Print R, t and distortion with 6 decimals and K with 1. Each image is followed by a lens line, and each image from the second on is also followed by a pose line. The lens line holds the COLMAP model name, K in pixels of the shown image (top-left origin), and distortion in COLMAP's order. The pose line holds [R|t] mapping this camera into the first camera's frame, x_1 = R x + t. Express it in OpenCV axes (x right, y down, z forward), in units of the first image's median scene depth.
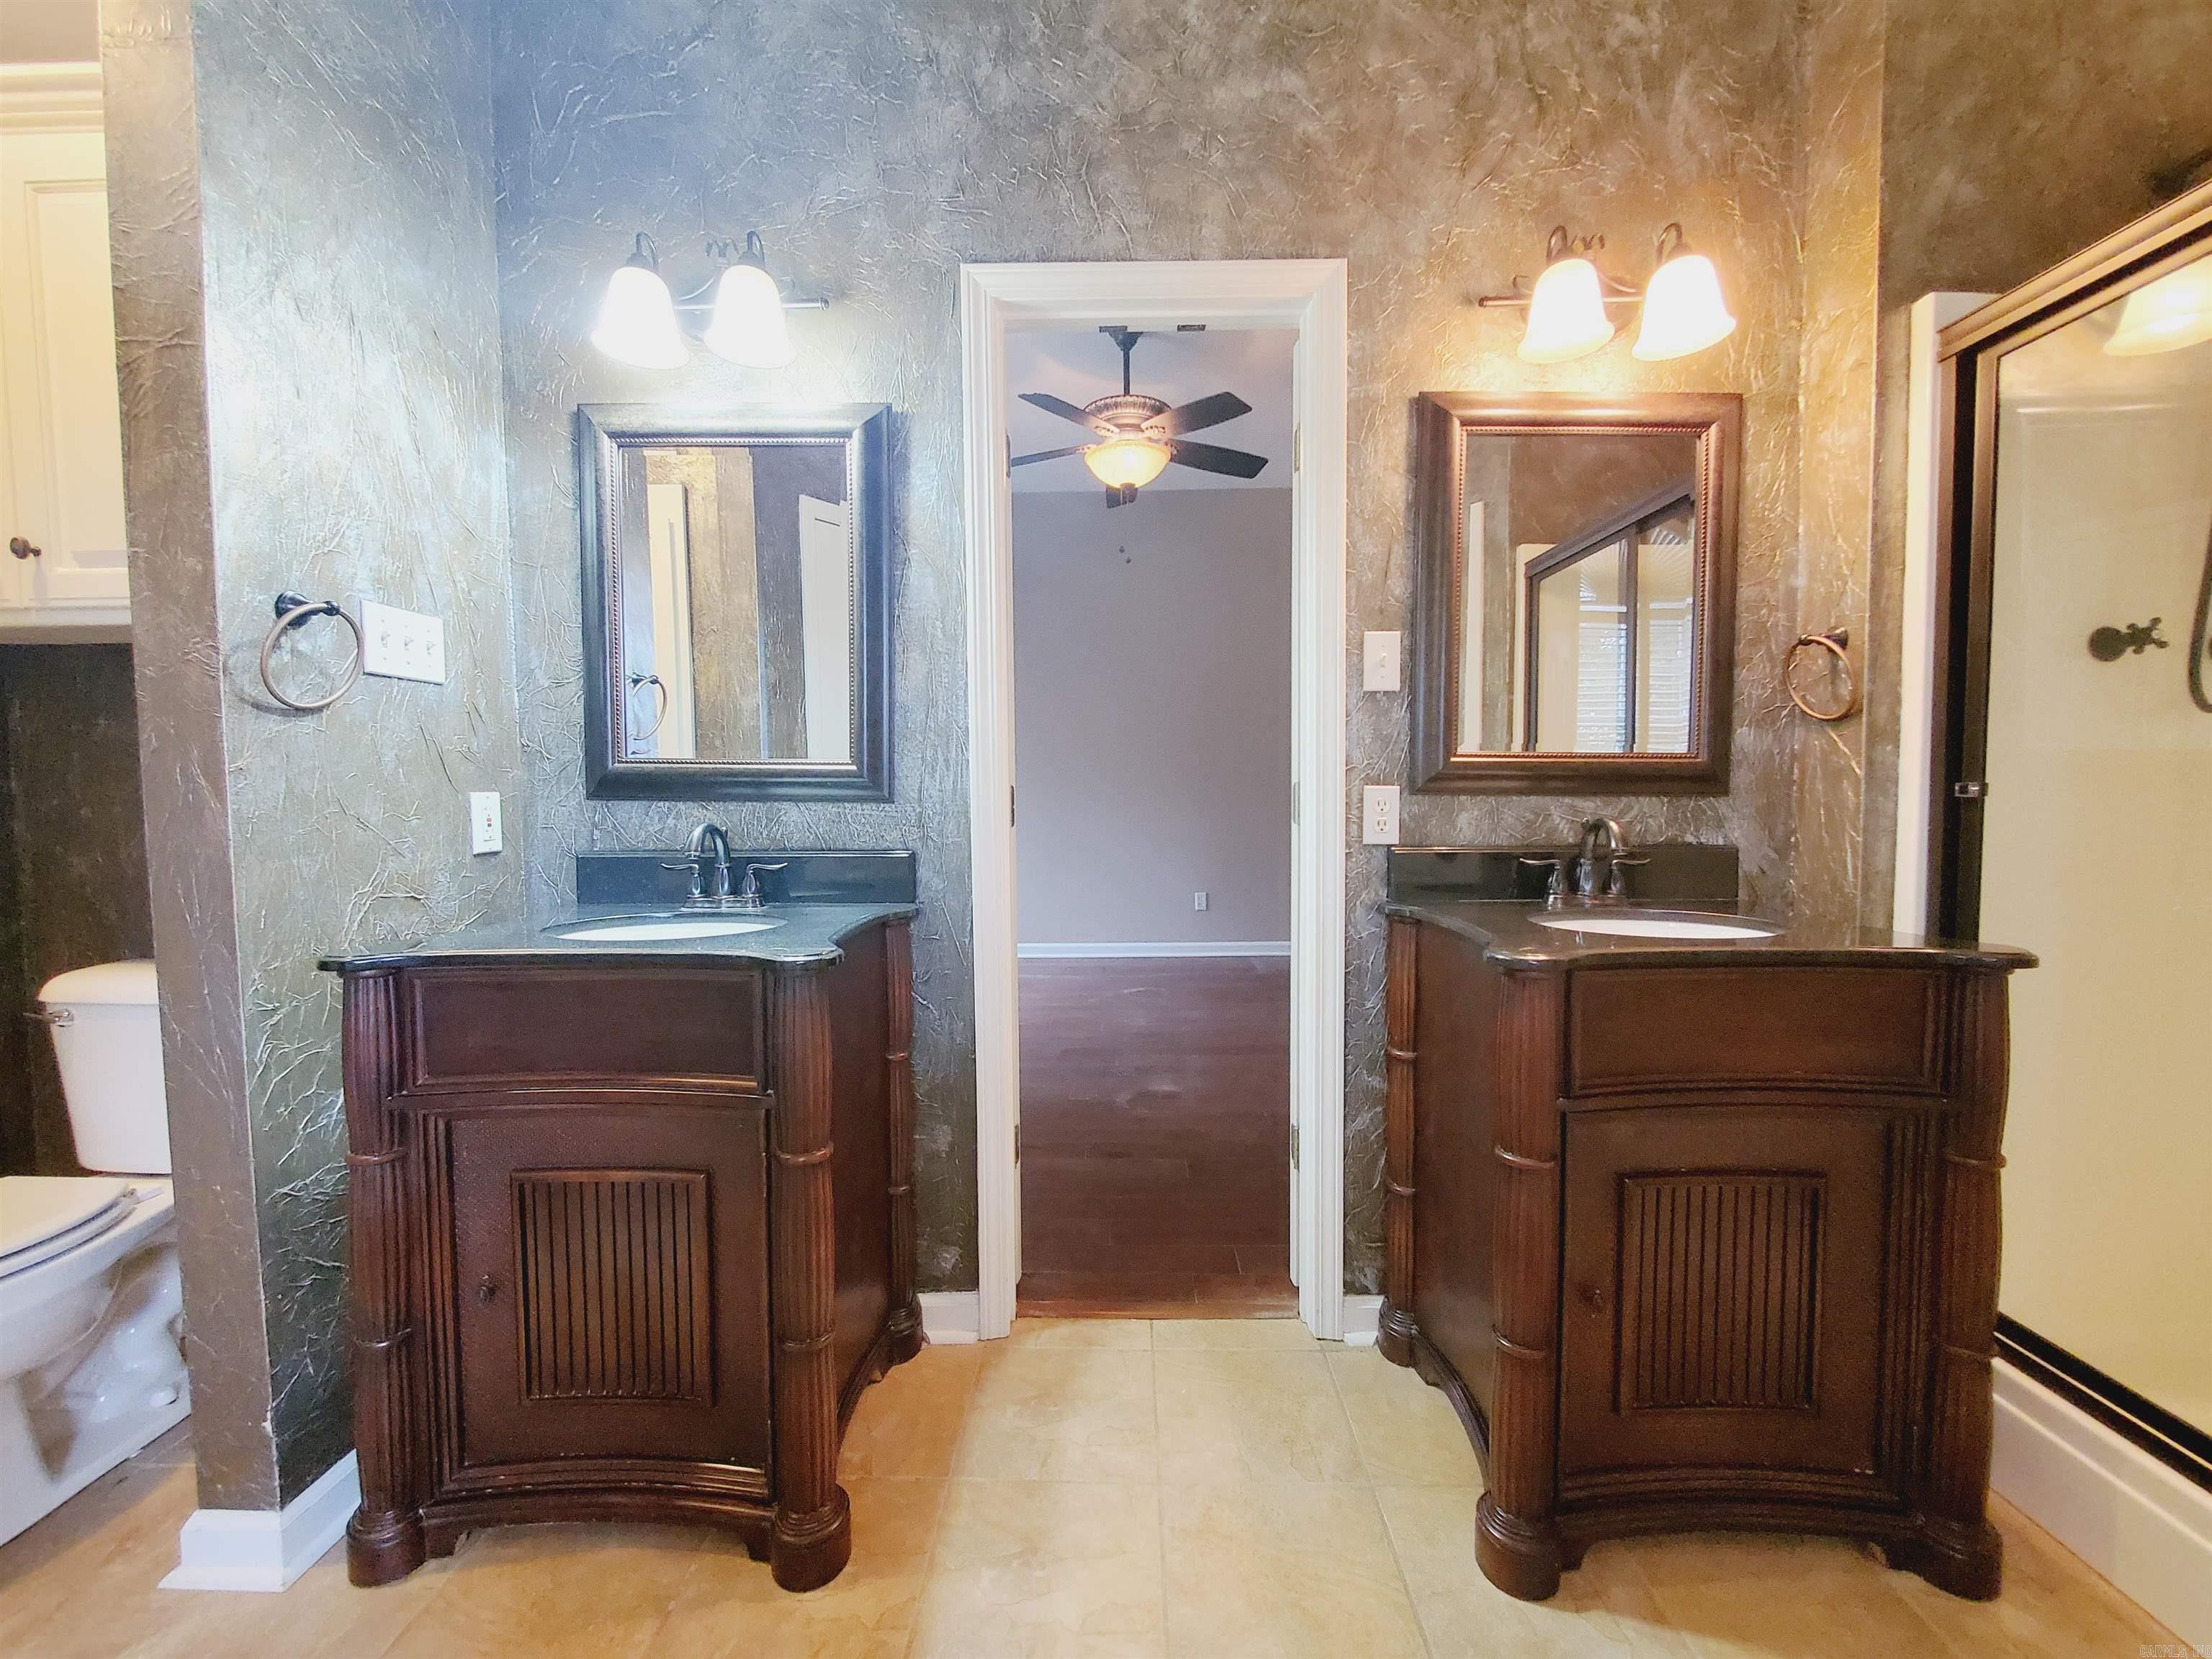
lens RADIAL K [[877.4, 0, 1113.5], [0, 877.4, 830.8], [0, 0, 1]] dist [-0.000494, -0.001875]
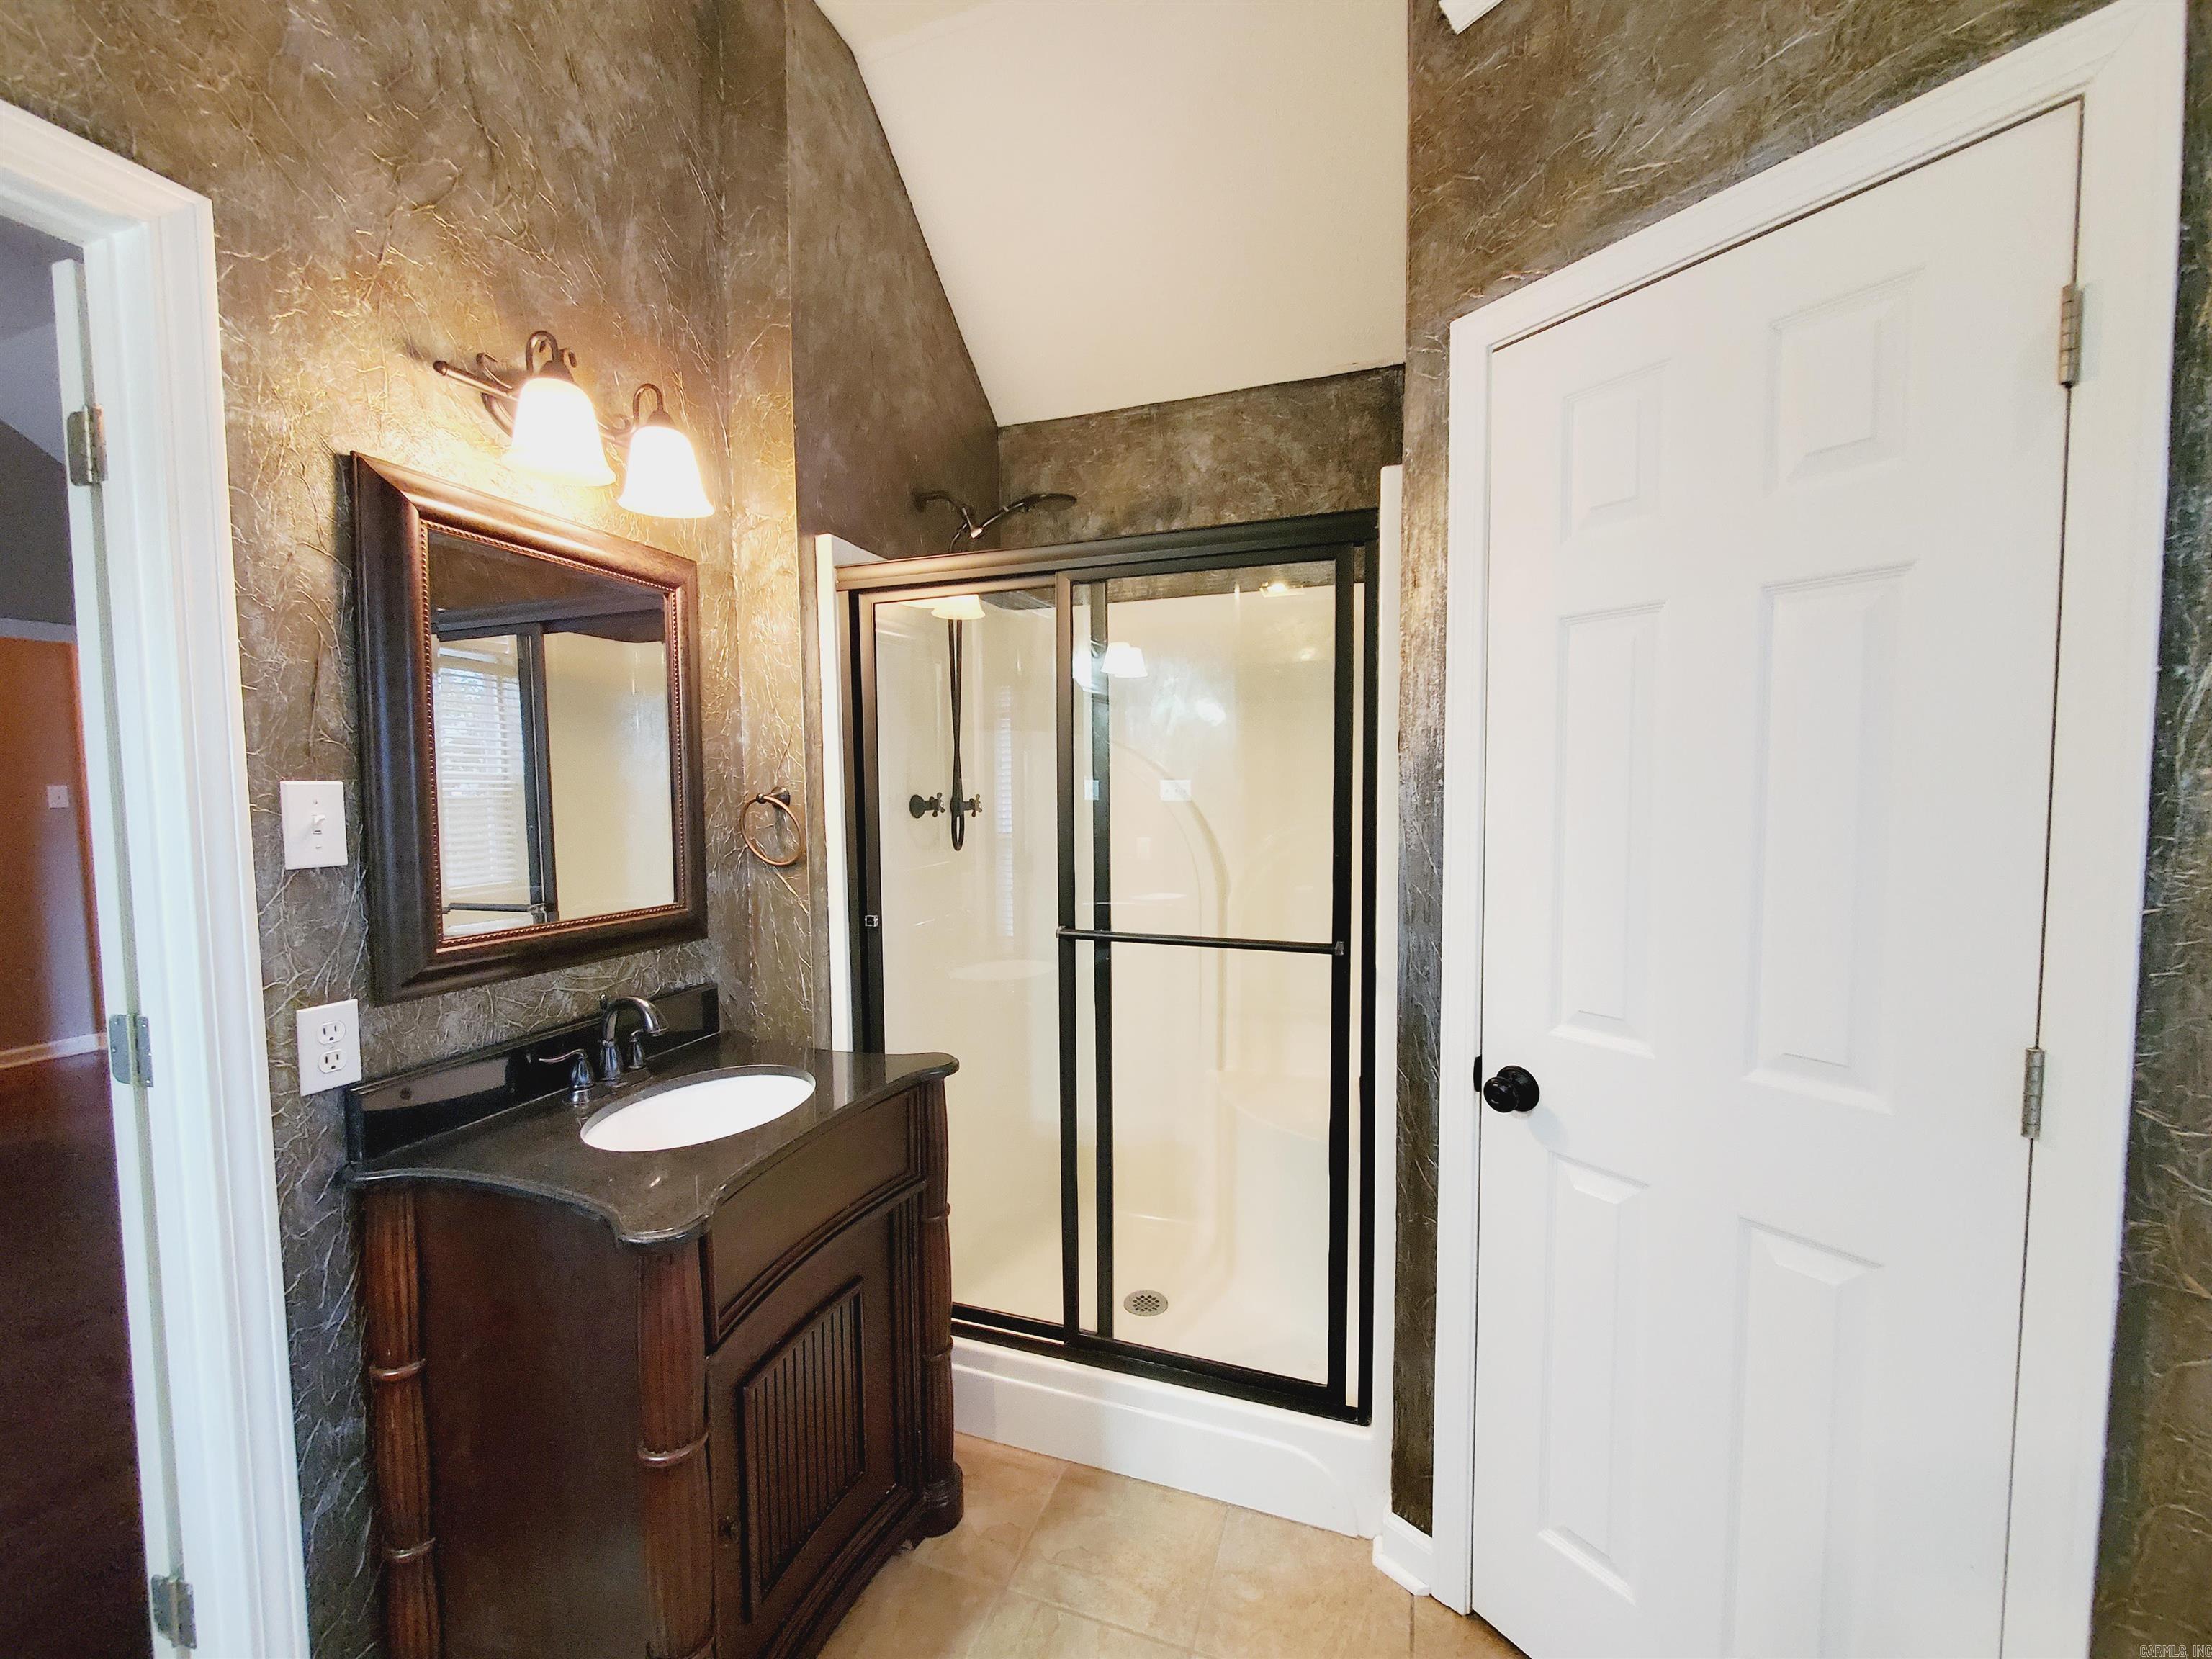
lens RADIAL K [[877.4, 0, 1108.9], [0, 877.4, 832.1], [0, 0, 1]] dist [-0.000494, -0.001875]
pose [[0.319152, -0.047837, 0.946495, -0.146490], [0.049818, 0.998191, 0.033652, -0.182894], [-0.946393, 0.036412, 0.320958, 0.196934]]
